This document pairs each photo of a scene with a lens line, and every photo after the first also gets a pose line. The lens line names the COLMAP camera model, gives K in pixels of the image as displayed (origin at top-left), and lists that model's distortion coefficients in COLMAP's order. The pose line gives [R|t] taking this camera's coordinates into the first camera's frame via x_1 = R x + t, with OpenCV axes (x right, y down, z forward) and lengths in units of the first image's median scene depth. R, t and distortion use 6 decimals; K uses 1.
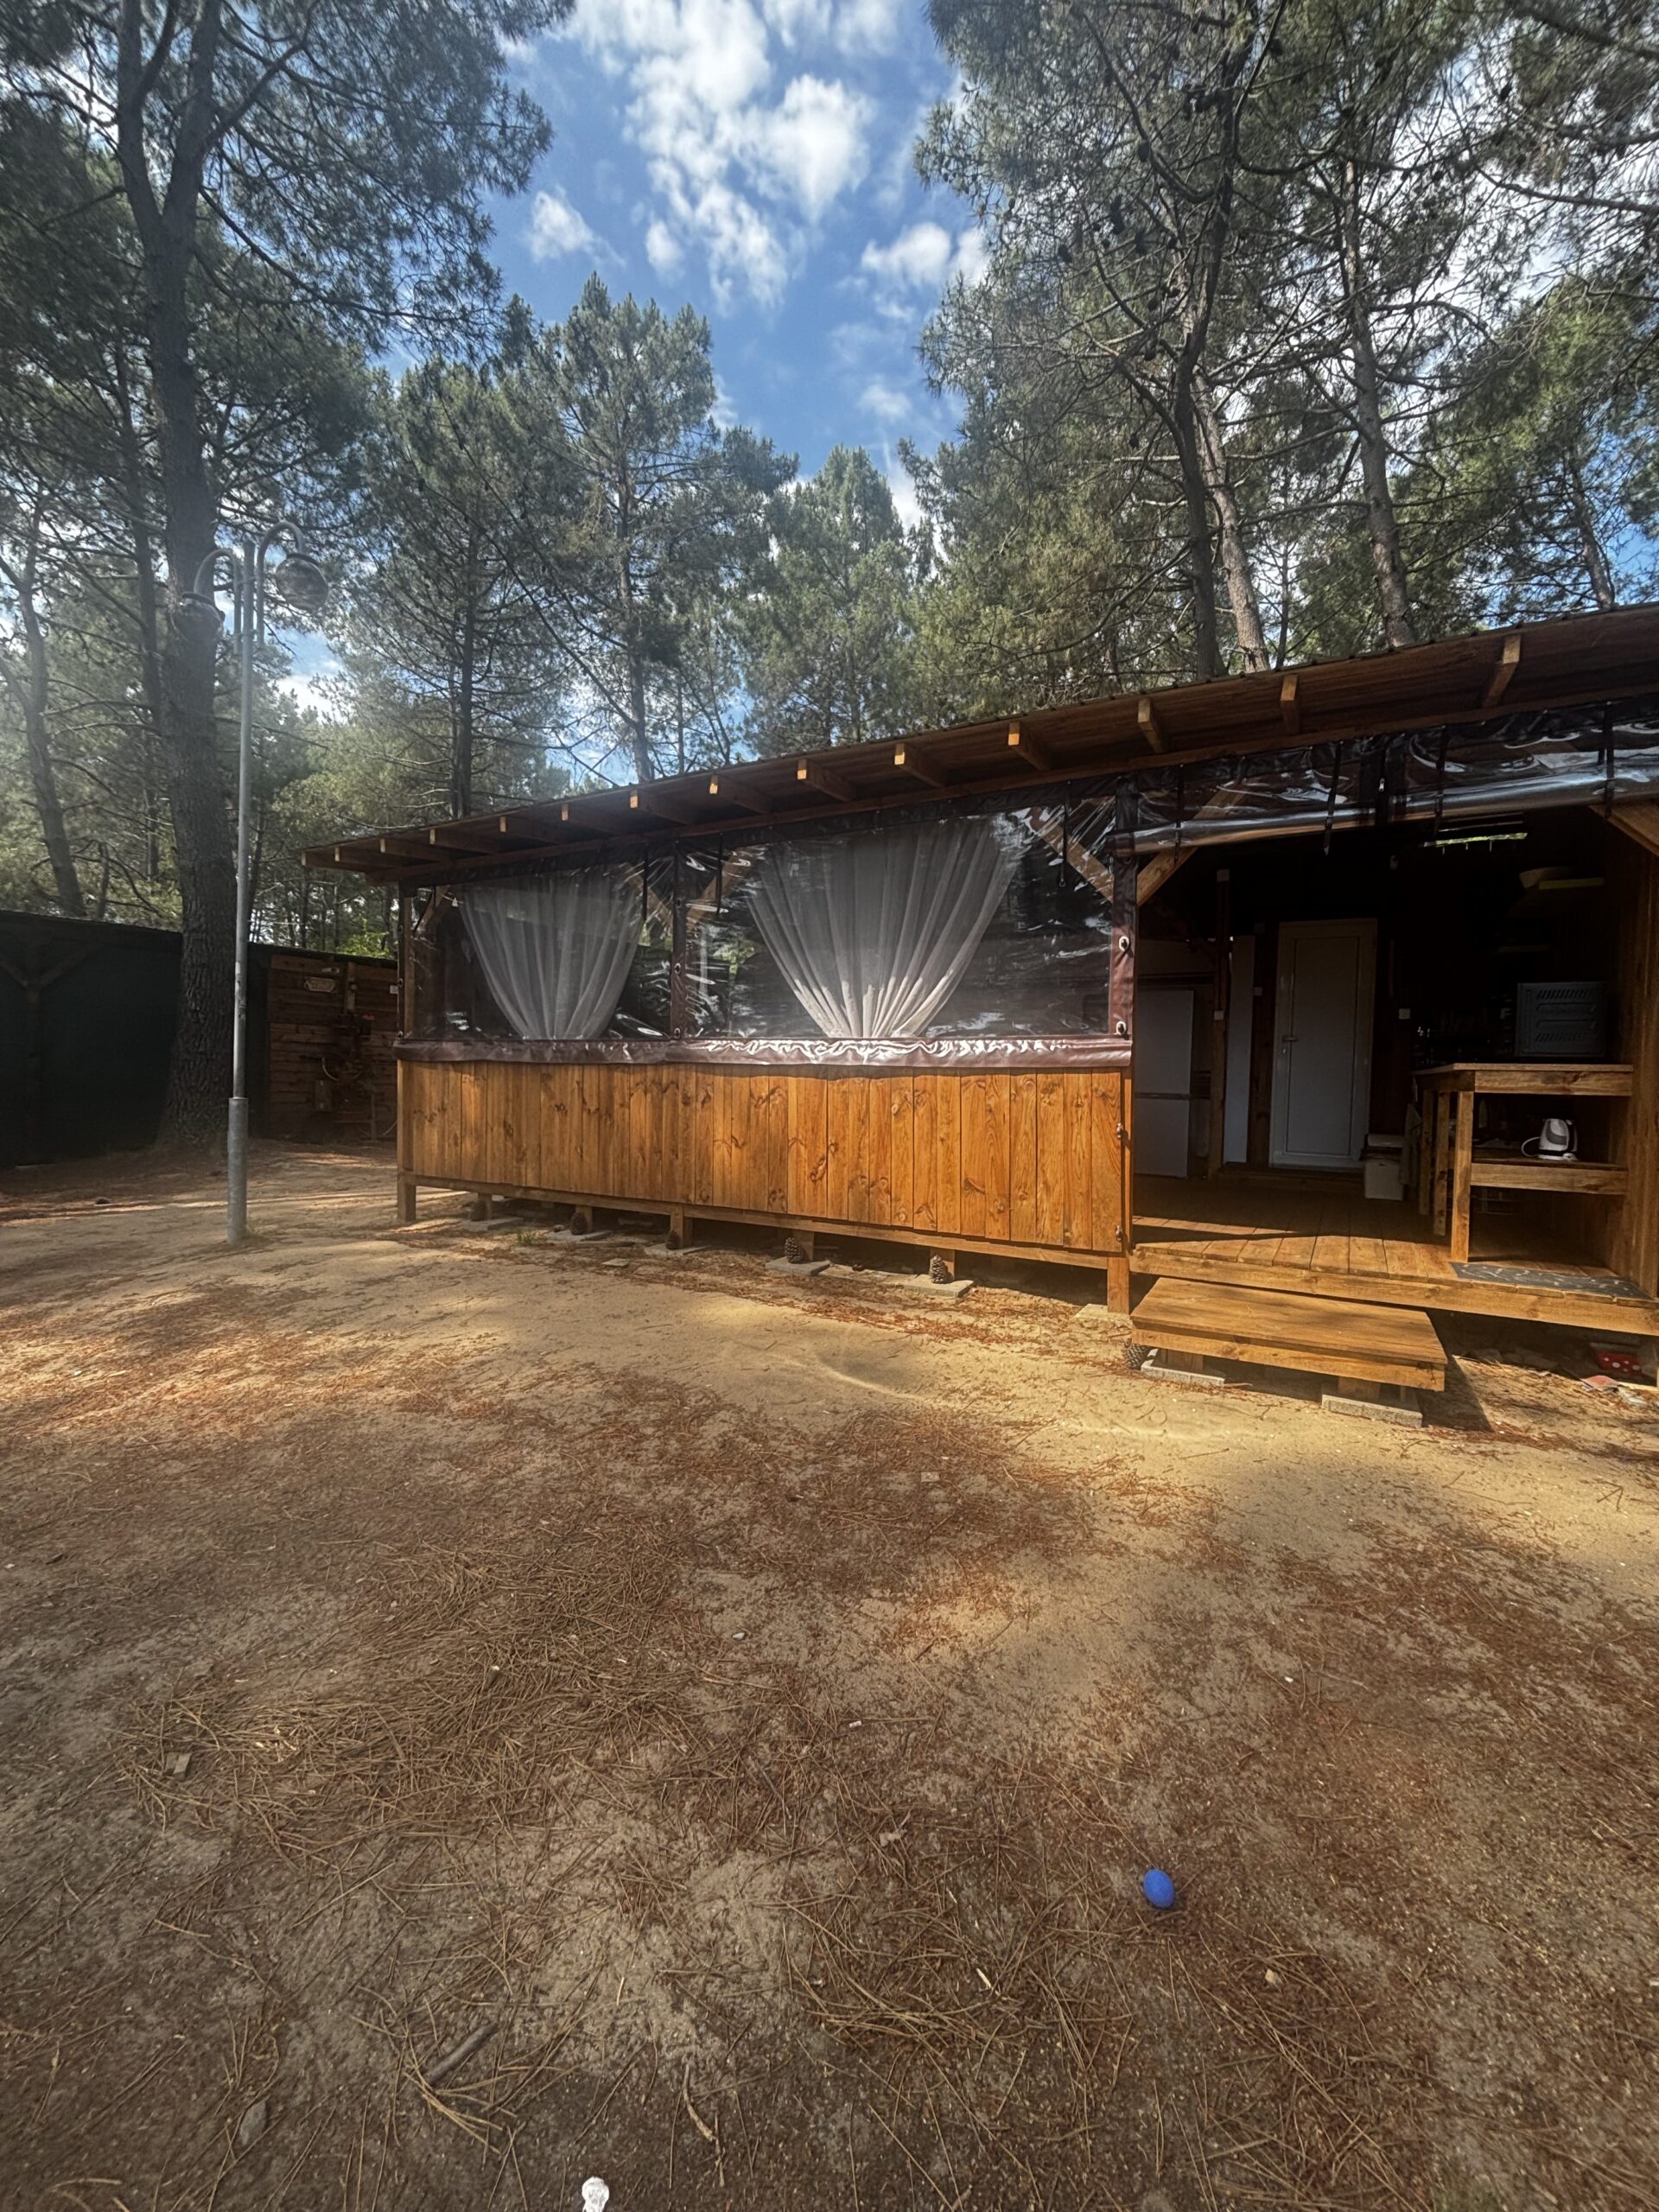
lens RADIAL K [[882.4, 0, 823.1], [0, 882.4, 1100.4], [0, 0, 1]] dist [0.000495, -0.000125]
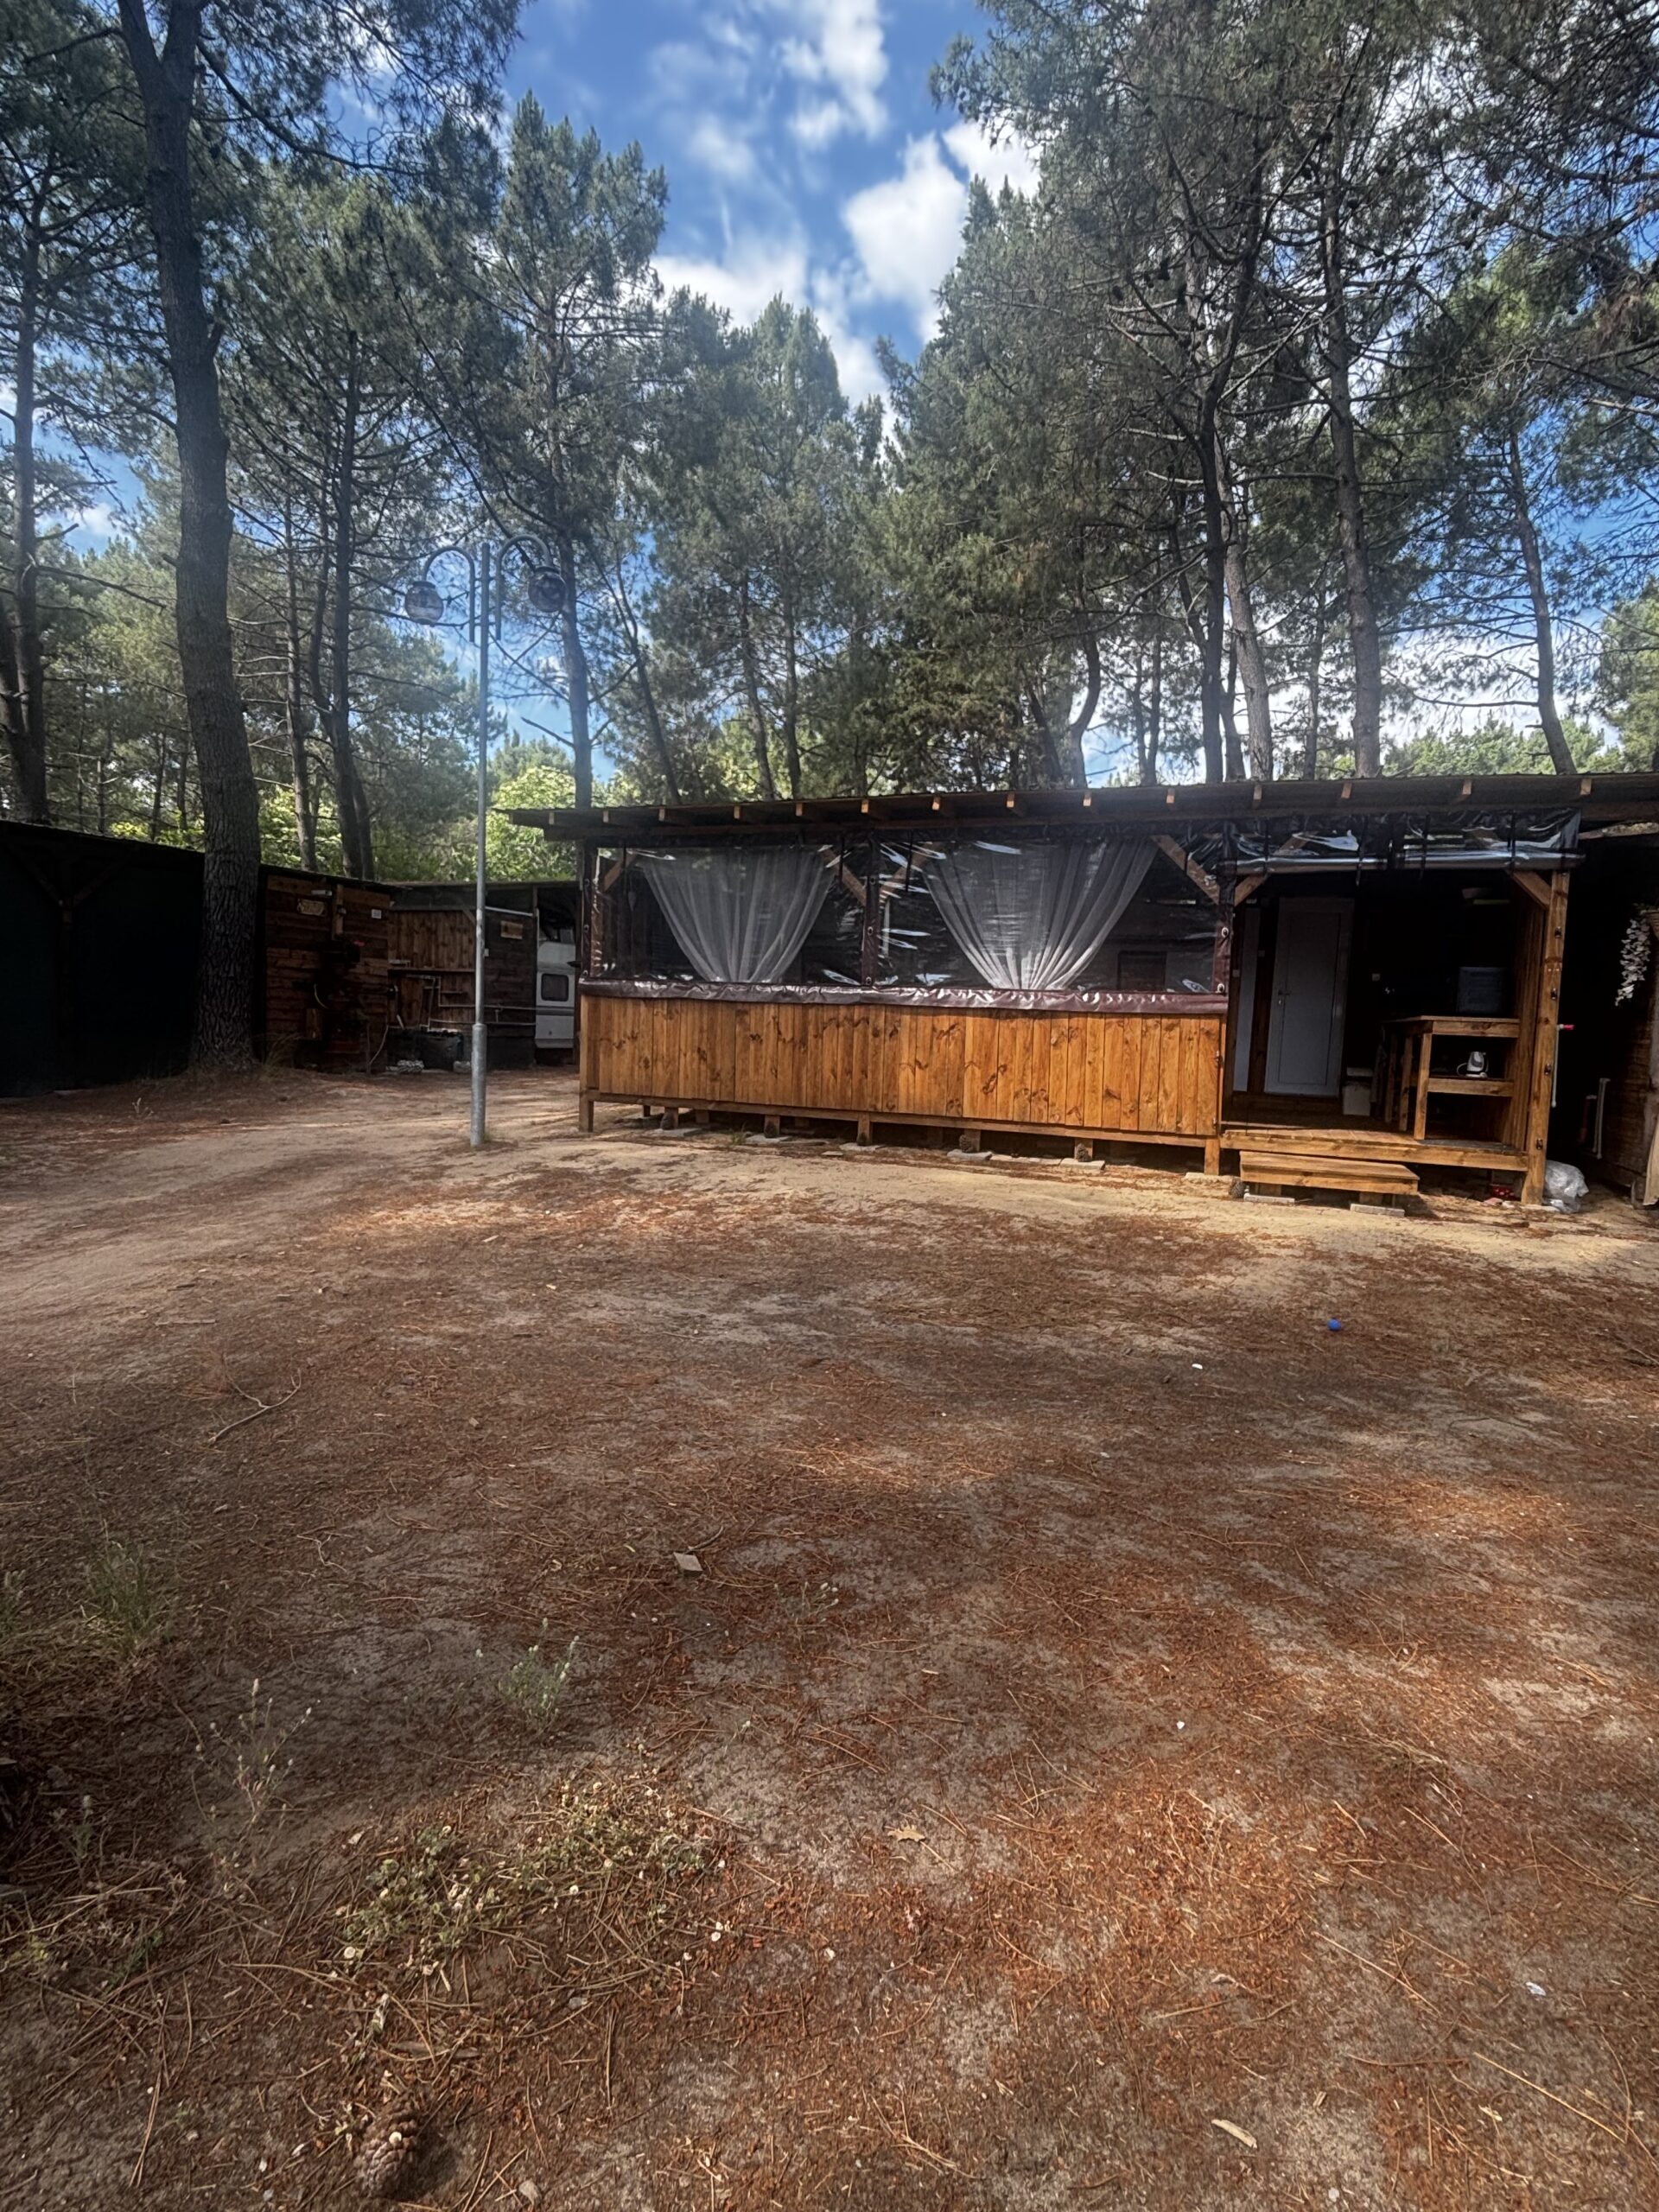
lens RADIAL K [[1058.8, 0, 825.5], [0, 1058.8, 1098.2], [0, 0, 1]] dist [0.023768, -0.022180]
pose [[0.988769, 0.007513, 0.149261, -0.582572], [-0.015146, 0.998631, 0.050065, 0.024429], [-0.148681, -0.051763, 0.987530, -0.685611]]
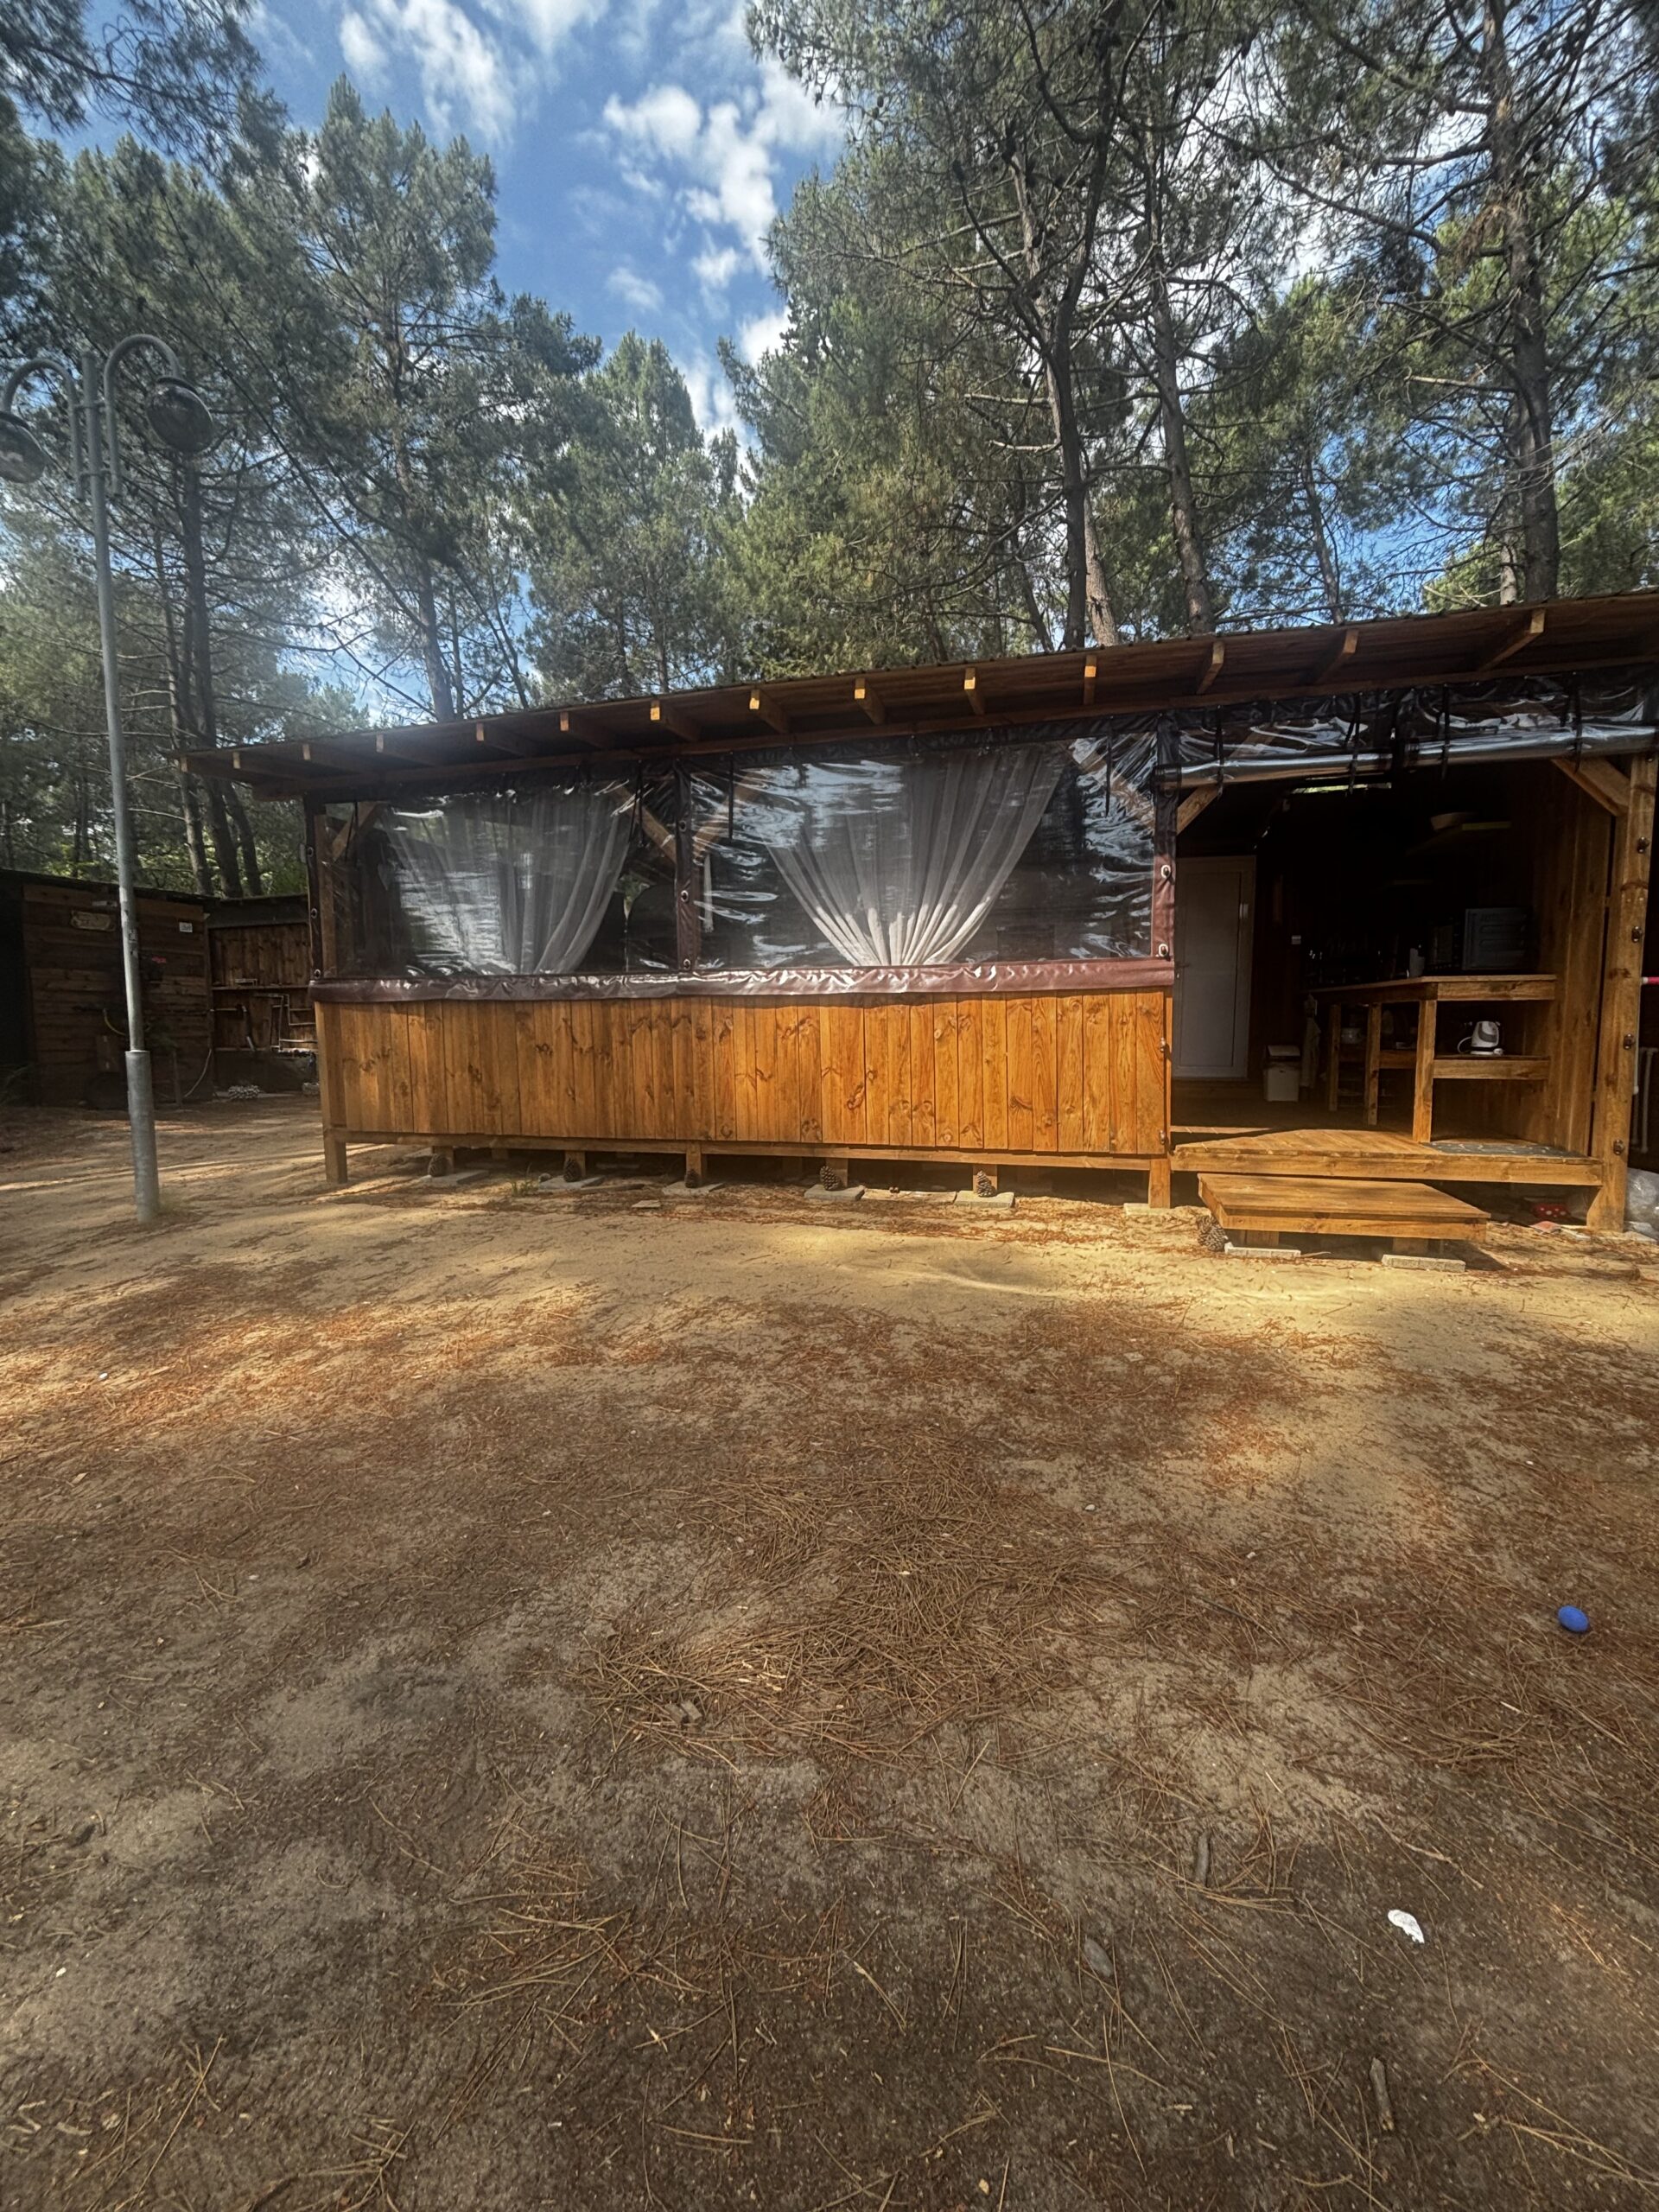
lens RADIAL K [[882.4, 0, 823.1], [0, 882.4, 1100.4], [0, 0, 1]] dist [0.000495, -0.000125]
pose [[0.969139, -0.051421, 0.241093, -0.330556], [0.035219, 0.996852, 0.071037, 0.010265], [-0.243987, -0.060354, 0.967899, 0.030958]]
